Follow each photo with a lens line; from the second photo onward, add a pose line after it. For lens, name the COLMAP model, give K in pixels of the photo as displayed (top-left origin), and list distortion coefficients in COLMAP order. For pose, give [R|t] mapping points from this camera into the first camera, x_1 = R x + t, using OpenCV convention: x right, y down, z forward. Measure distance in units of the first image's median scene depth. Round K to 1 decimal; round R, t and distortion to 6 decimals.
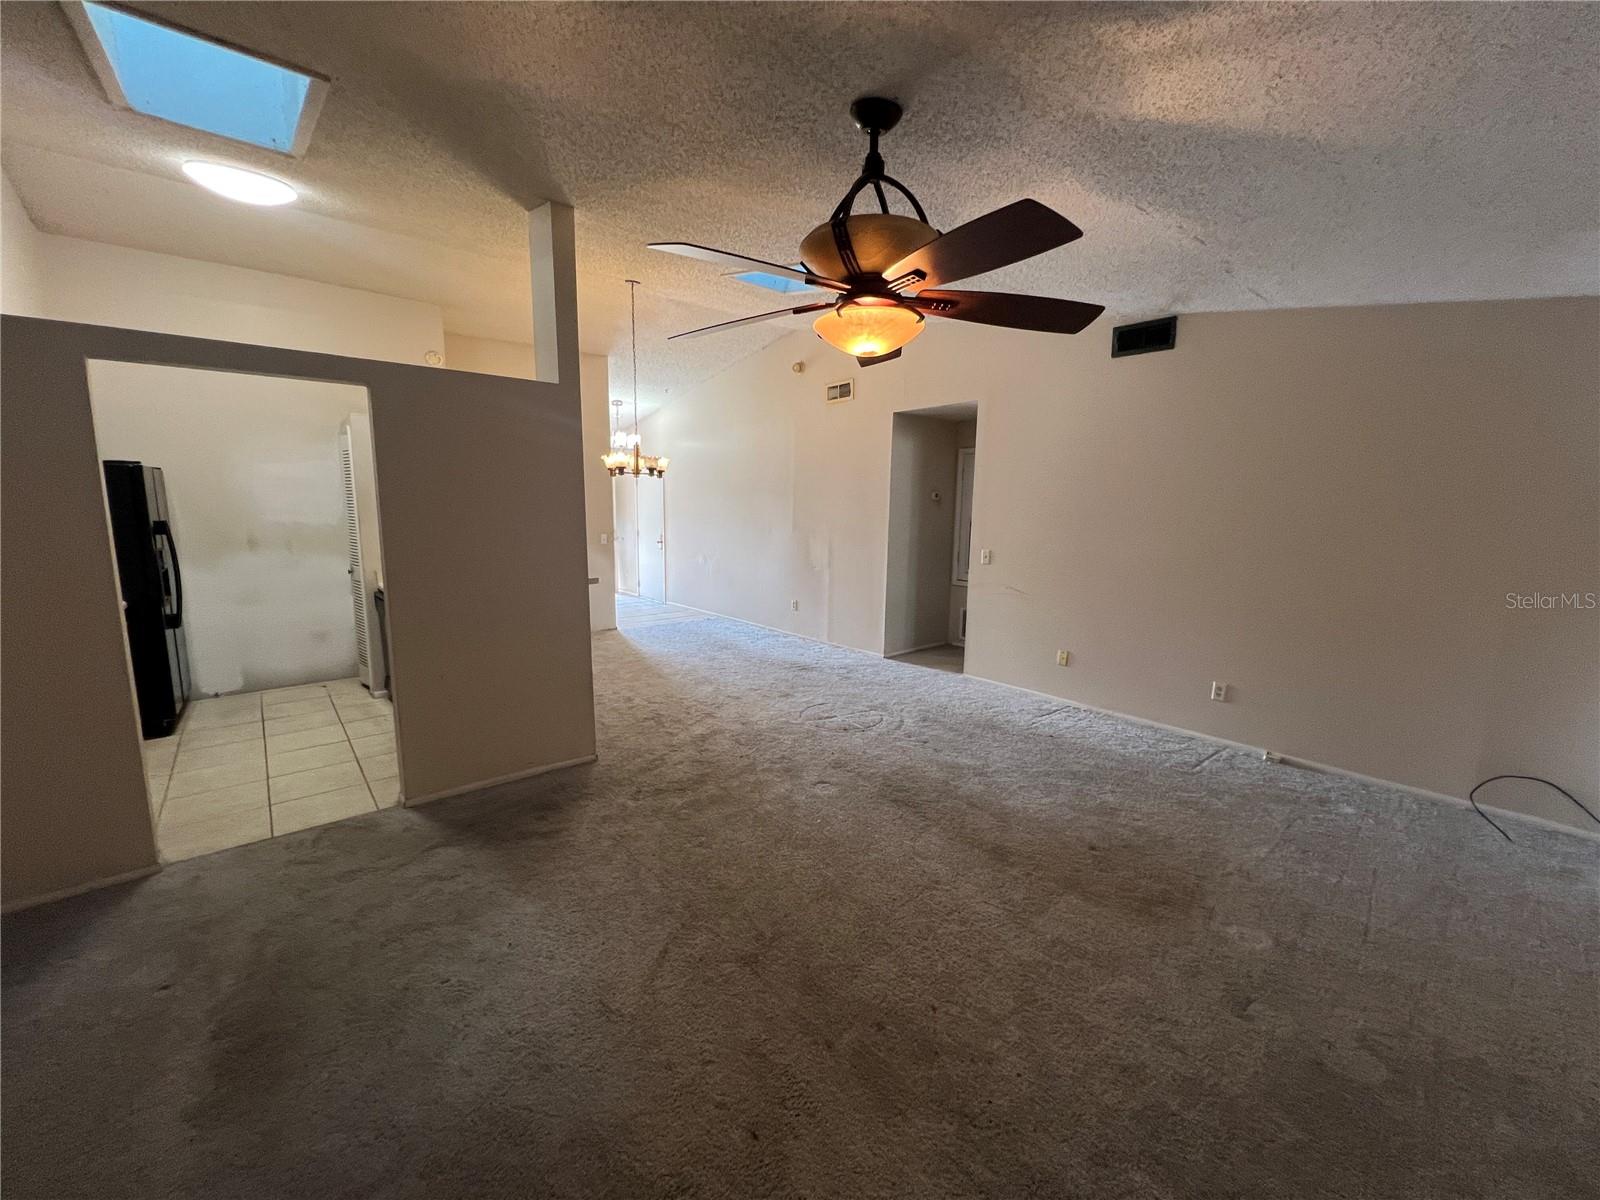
lens RADIAL K [[641.1, 0, 799.6], [0, 641.1, 605.6], [0, 0, 1]] dist [-0.000248, -0.000091]
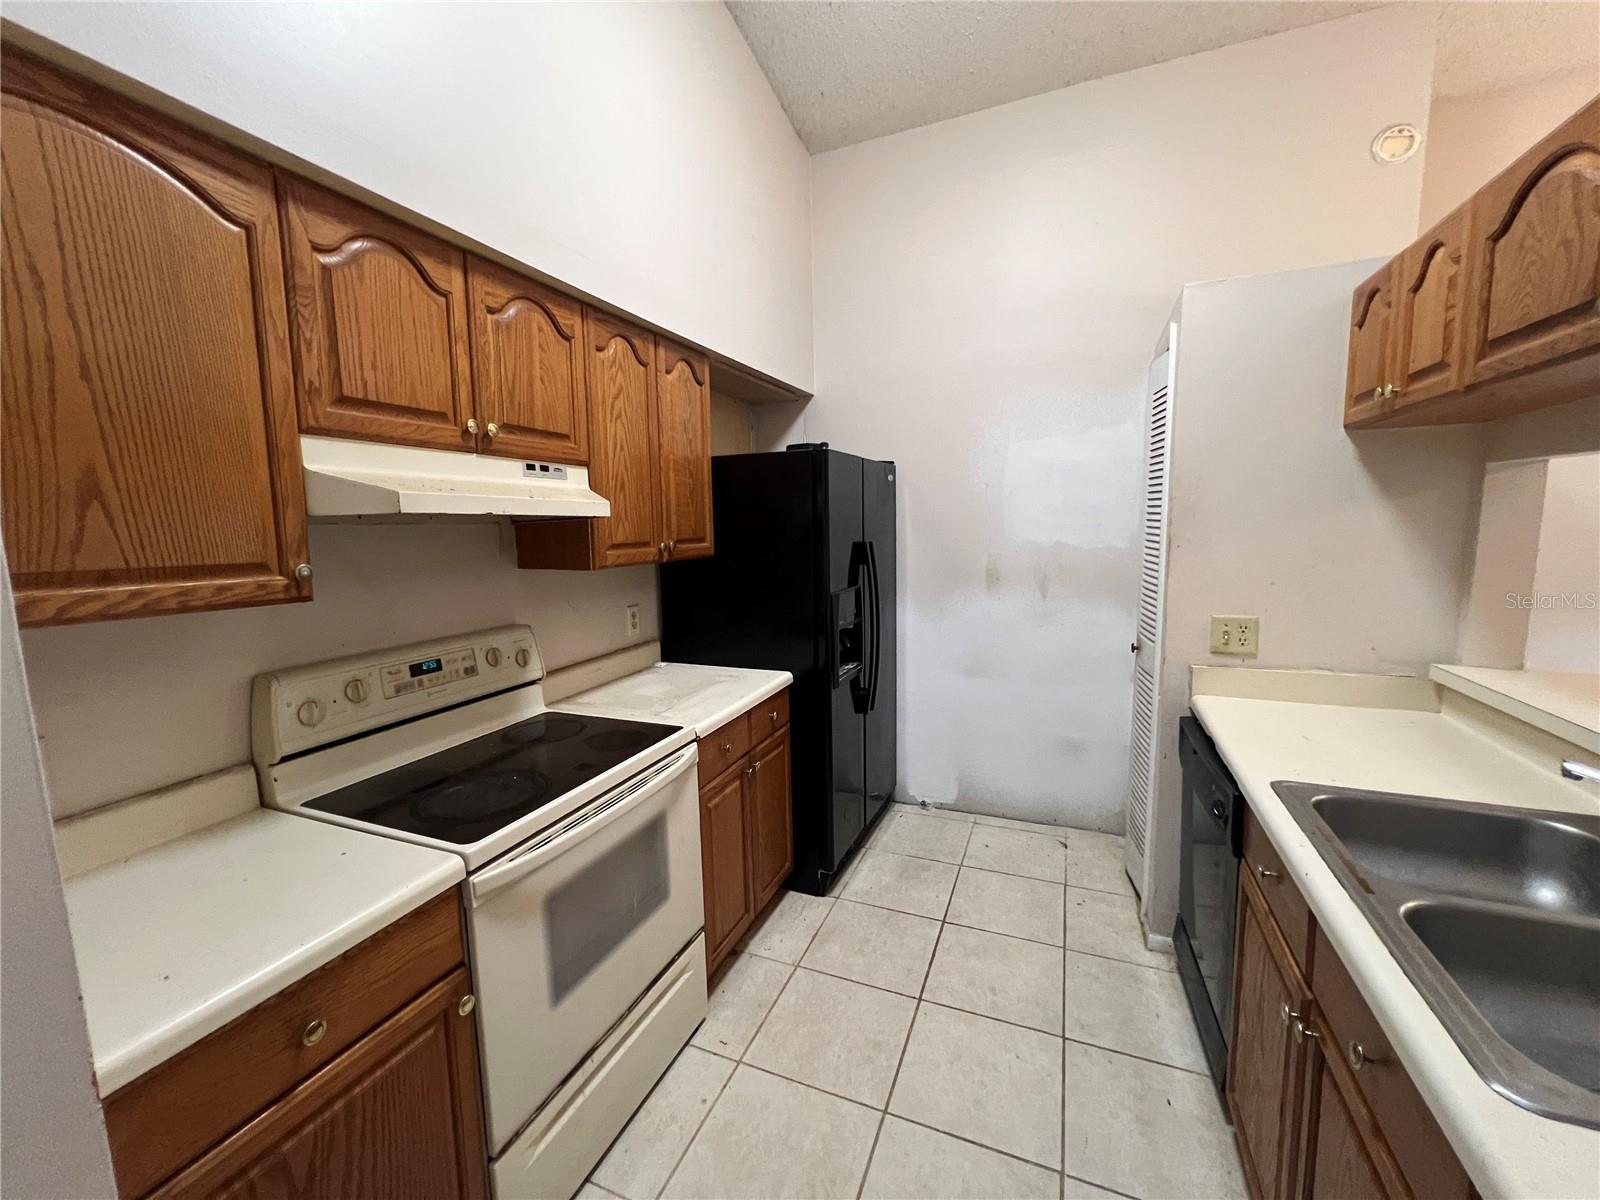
lens RADIAL K [[636.9, 0, 799.9], [0, 636.9, 602.7], [0, 0, 1]] dist [-0.000791, 0.000010]
pose [[0.449724, 0.095166, -0.888083, -0.407051], [-0.111665, 0.992497, 0.049808, -0.084583], [0.886160, 0.076768, 0.456977, 0.575632]]
